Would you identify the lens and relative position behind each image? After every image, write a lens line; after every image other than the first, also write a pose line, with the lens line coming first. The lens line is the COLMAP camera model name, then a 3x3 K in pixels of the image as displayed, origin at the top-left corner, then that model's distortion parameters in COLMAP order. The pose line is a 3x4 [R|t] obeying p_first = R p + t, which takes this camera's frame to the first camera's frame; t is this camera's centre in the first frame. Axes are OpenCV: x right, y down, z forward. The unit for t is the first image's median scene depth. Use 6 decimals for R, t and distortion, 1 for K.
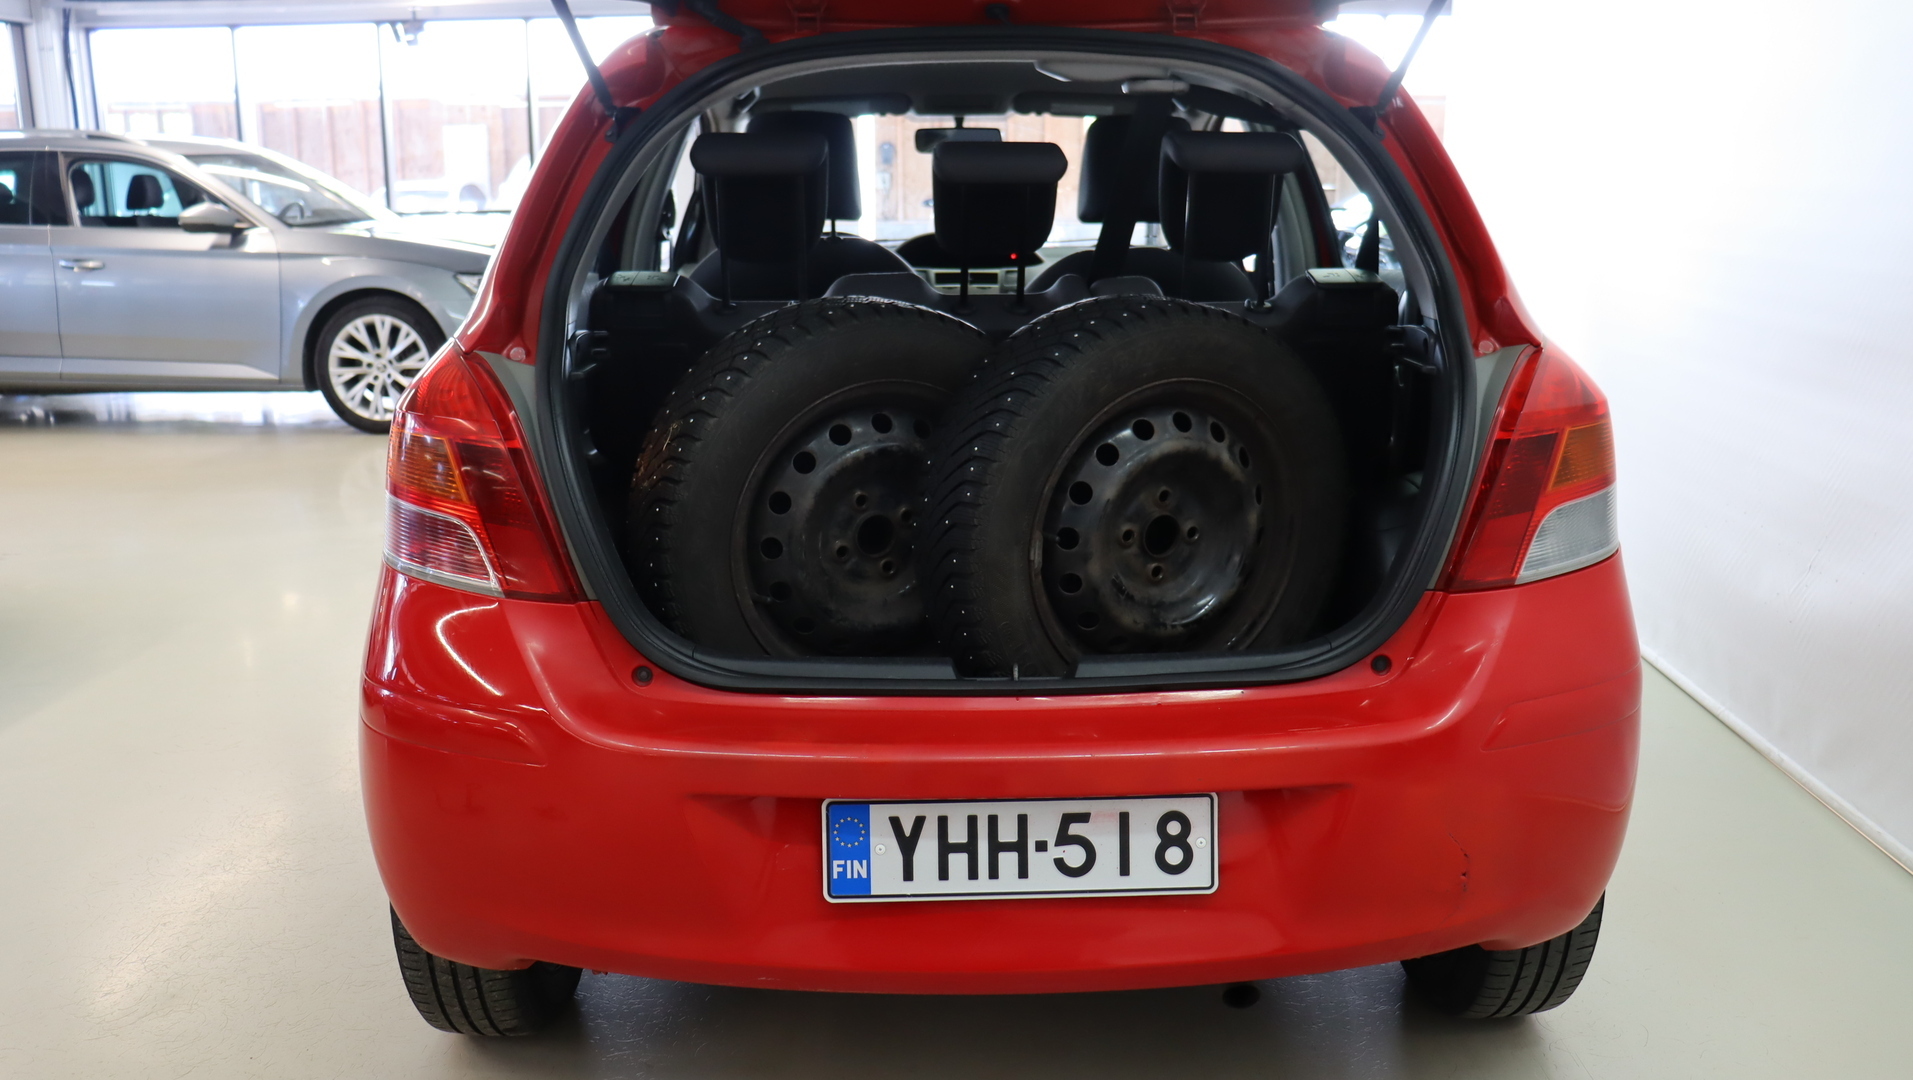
lens RADIAL K [[1616.5, 0, 995.3], [0, 1616.5, 472.3], [0, 0, 1]] dist [-0.176884, 0.162984]
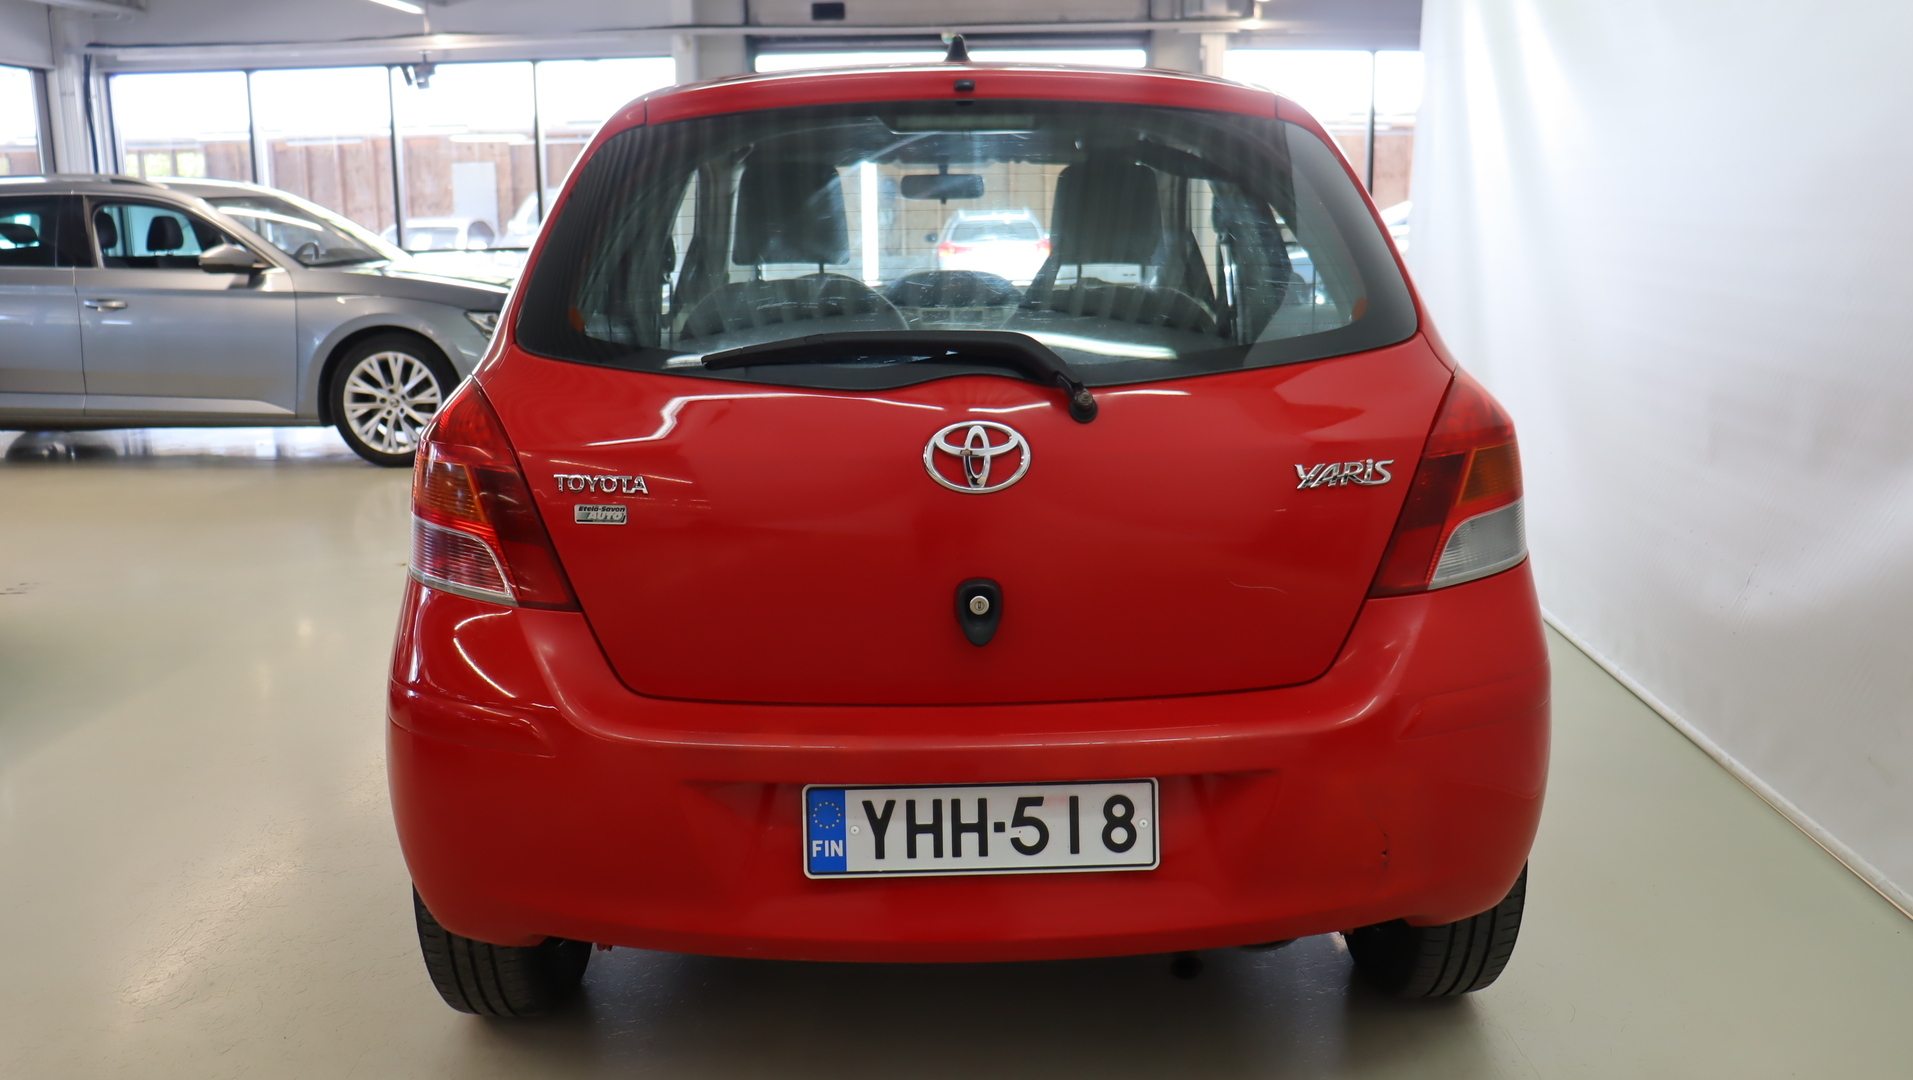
lens RADIAL K [[1616.5, 0, 995.3], [0, 1616.5, 472.3], [0, 0, 1]] dist [-0.176884, 0.162984]
pose [[0.999961, -0.007199, -0.005040, 0.026562], [0.007100, 0.999786, -0.019426, 0.006737], [0.005179, 0.019389, 0.999799, -0.095217]]
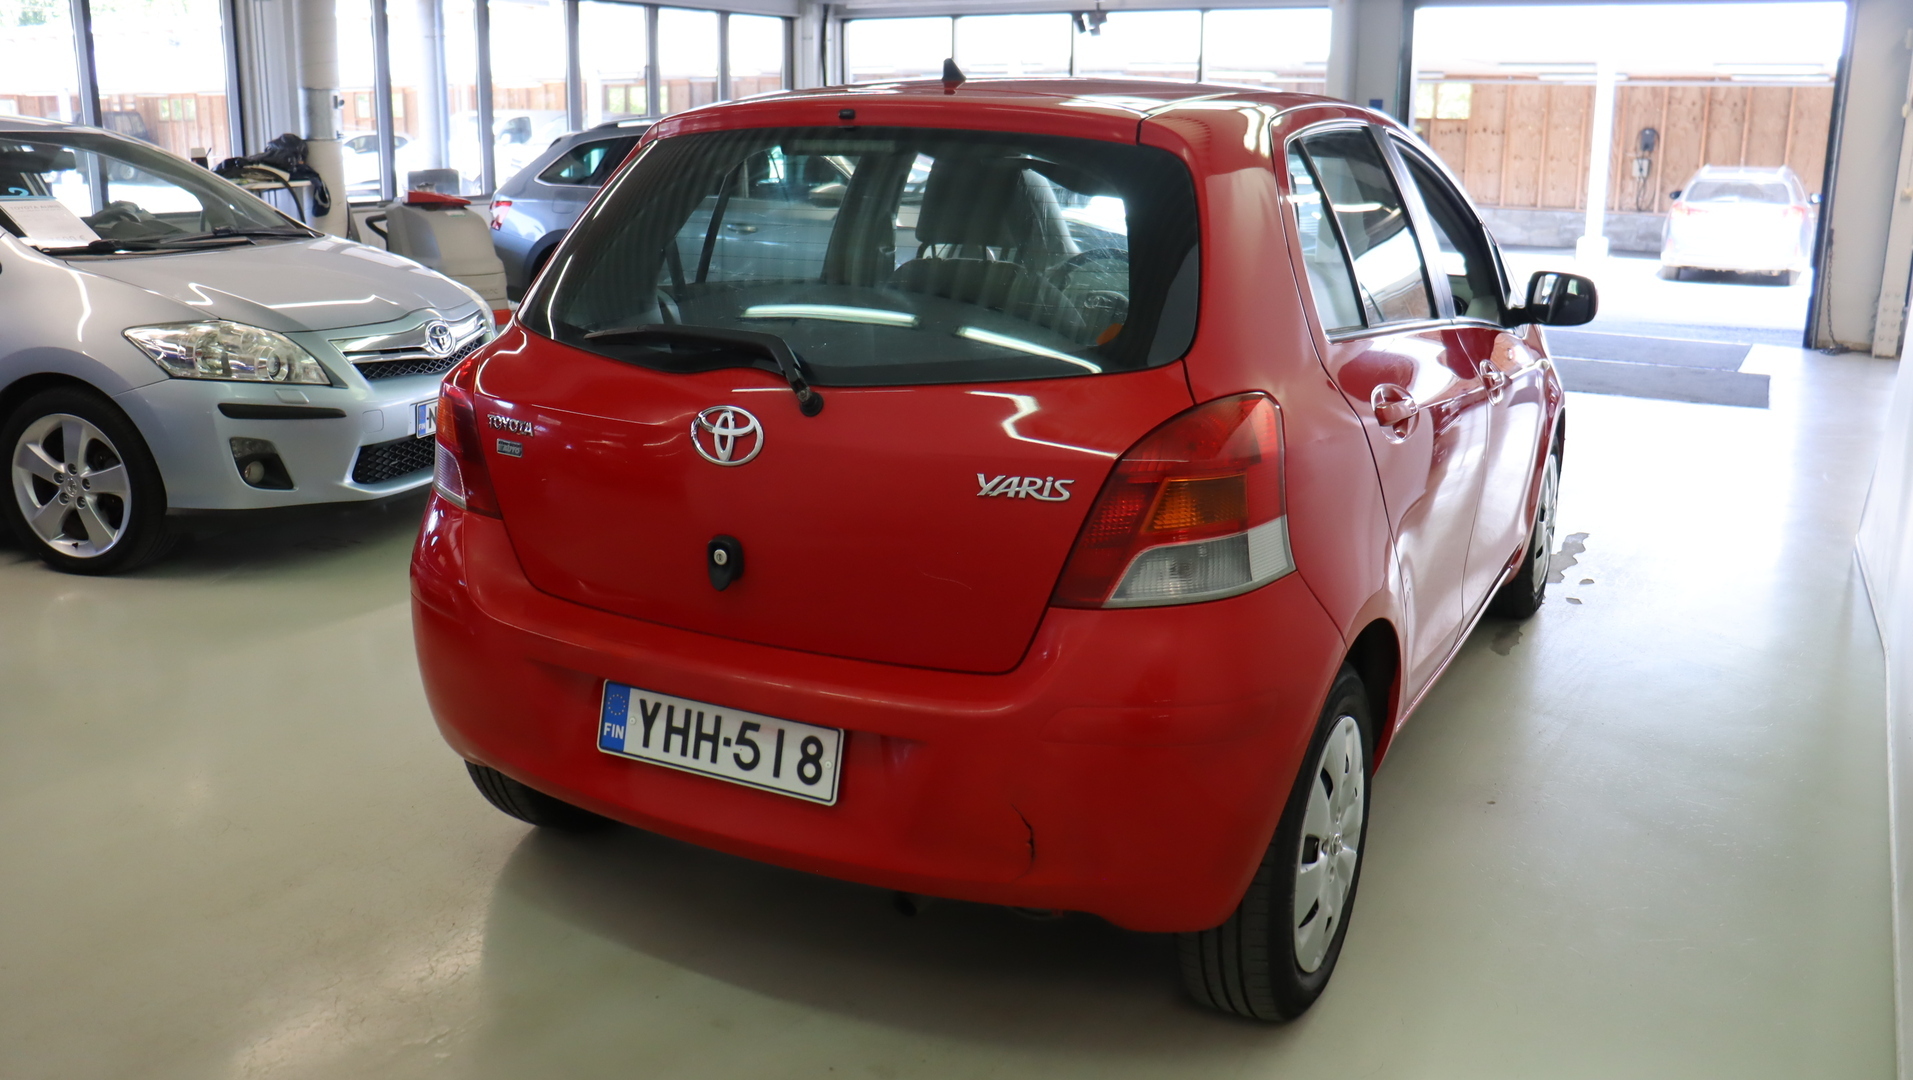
lens RADIAL K [[1616.5, 0, 995.3], [0, 1616.5, 472.3], [0, 0, 1]] dist [-0.176884, 0.162984]
pose [[0.871541, 0.111996, -0.477361, 0.672984], [-0.102056, 0.993677, 0.046803, -0.062087], [0.479585, 0.007927, 0.877460, -0.059419]]
